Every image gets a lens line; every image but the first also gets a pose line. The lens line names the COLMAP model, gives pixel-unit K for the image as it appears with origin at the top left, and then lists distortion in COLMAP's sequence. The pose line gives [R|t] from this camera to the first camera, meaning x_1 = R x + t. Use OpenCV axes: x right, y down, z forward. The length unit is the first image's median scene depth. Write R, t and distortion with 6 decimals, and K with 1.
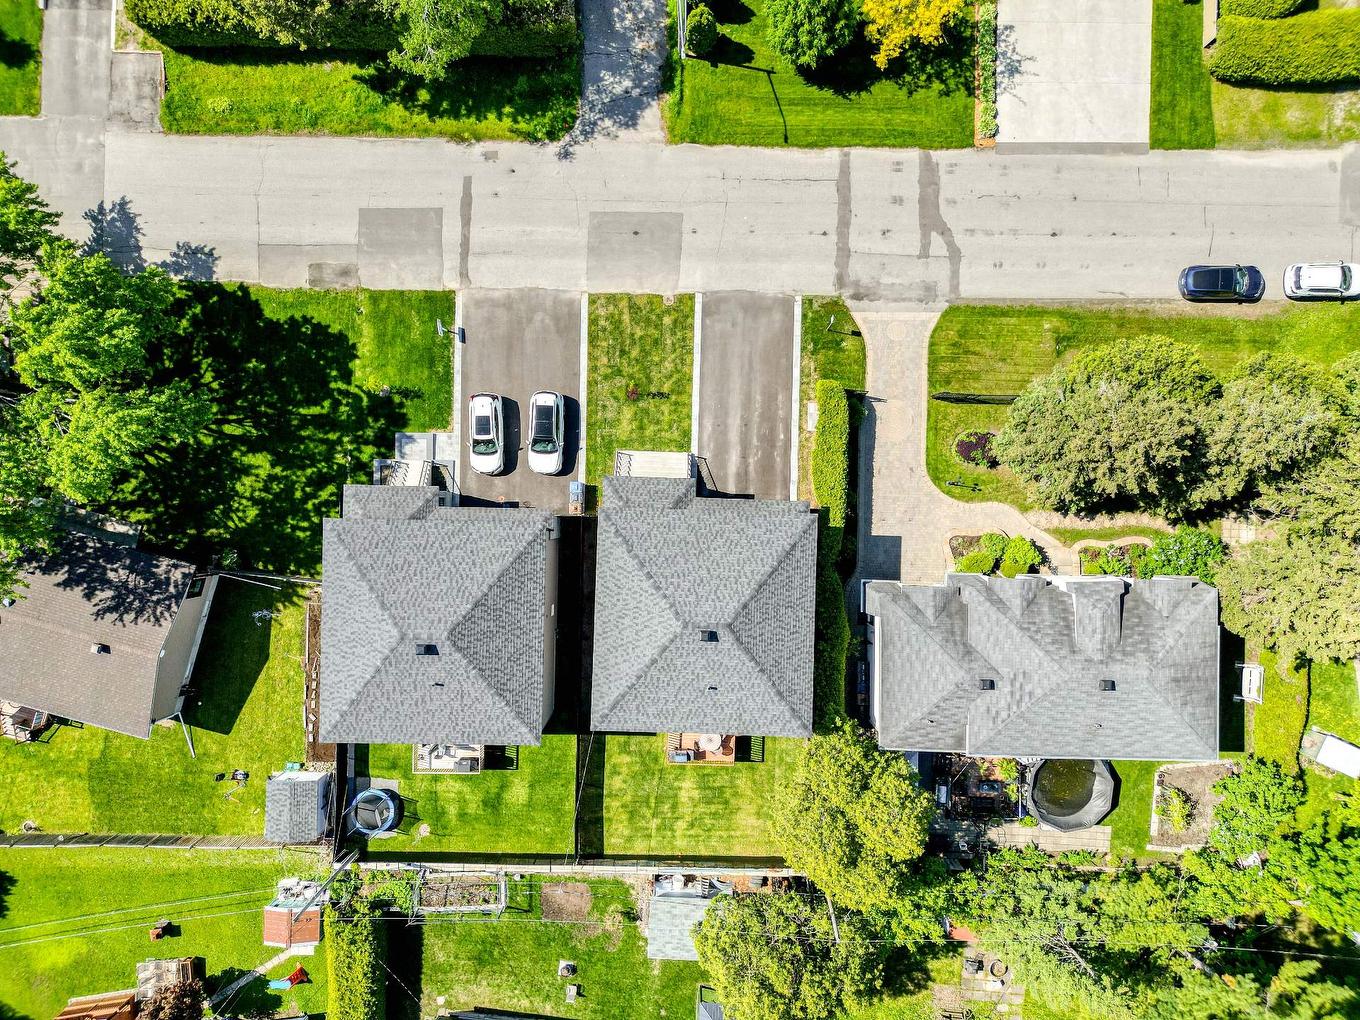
lens RADIAL K [[950.5, 0, 683.0], [0, 950.5, 514.5], [0, 0, 1]] dist [0.044353, -0.030885]
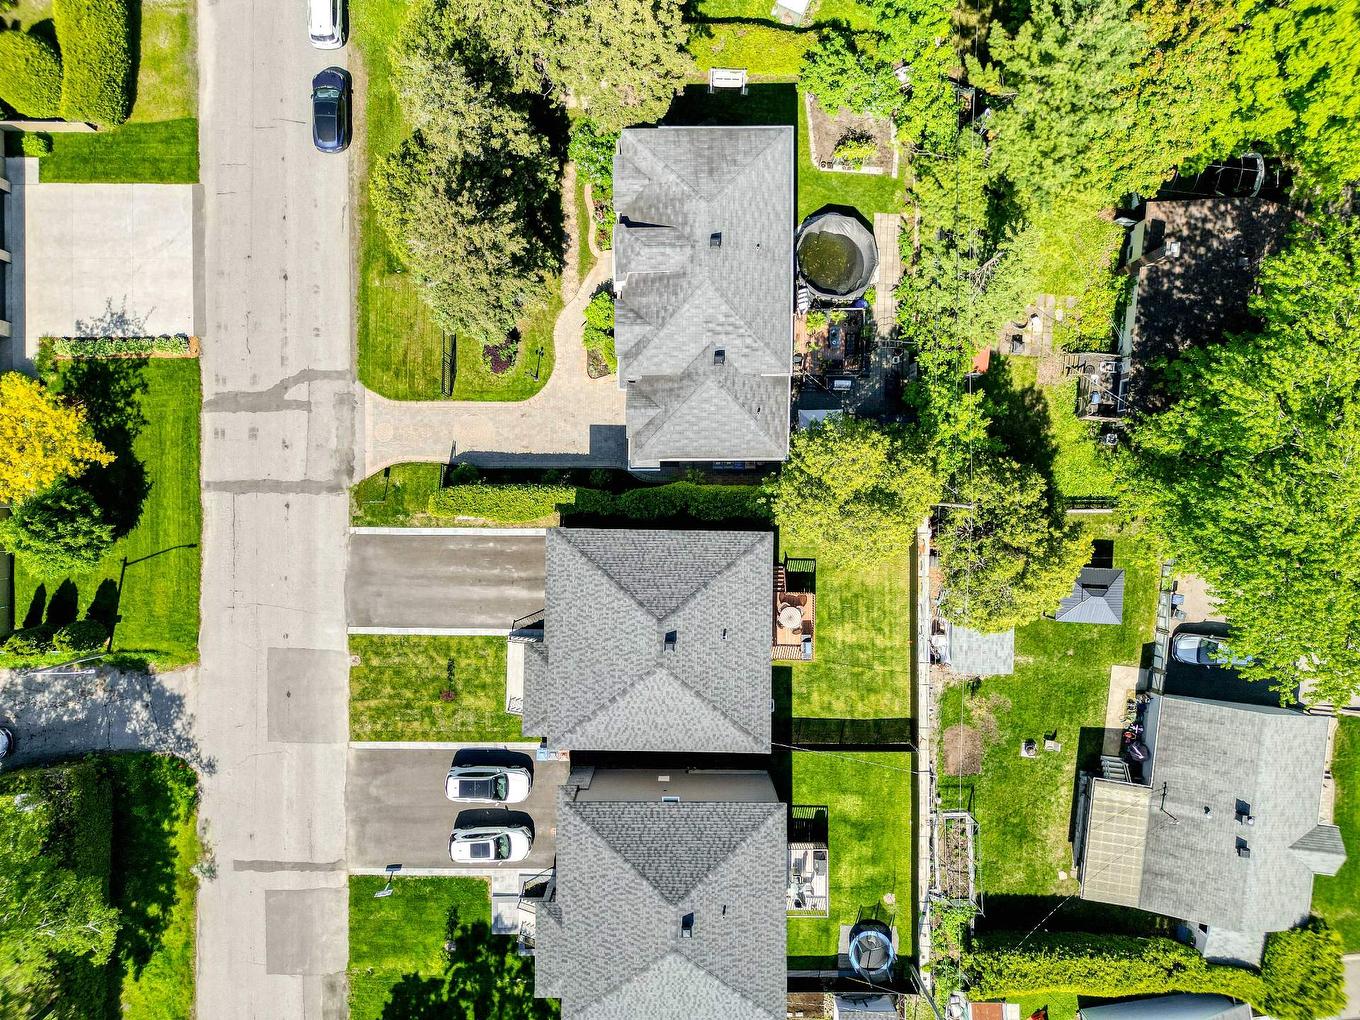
lens RADIAL K [[950.5, 0, 679.1], [0, 950.5, 509.4], [0, 0, 1]] dist [0.044353, -0.030885]
pose [[-0.014374, -0.999890, 0.003658, 0.135167], [0.999897, -0.014376, -0.000506, 0.116581], [0.000559, 0.003651, 0.999993, -0.000447]]
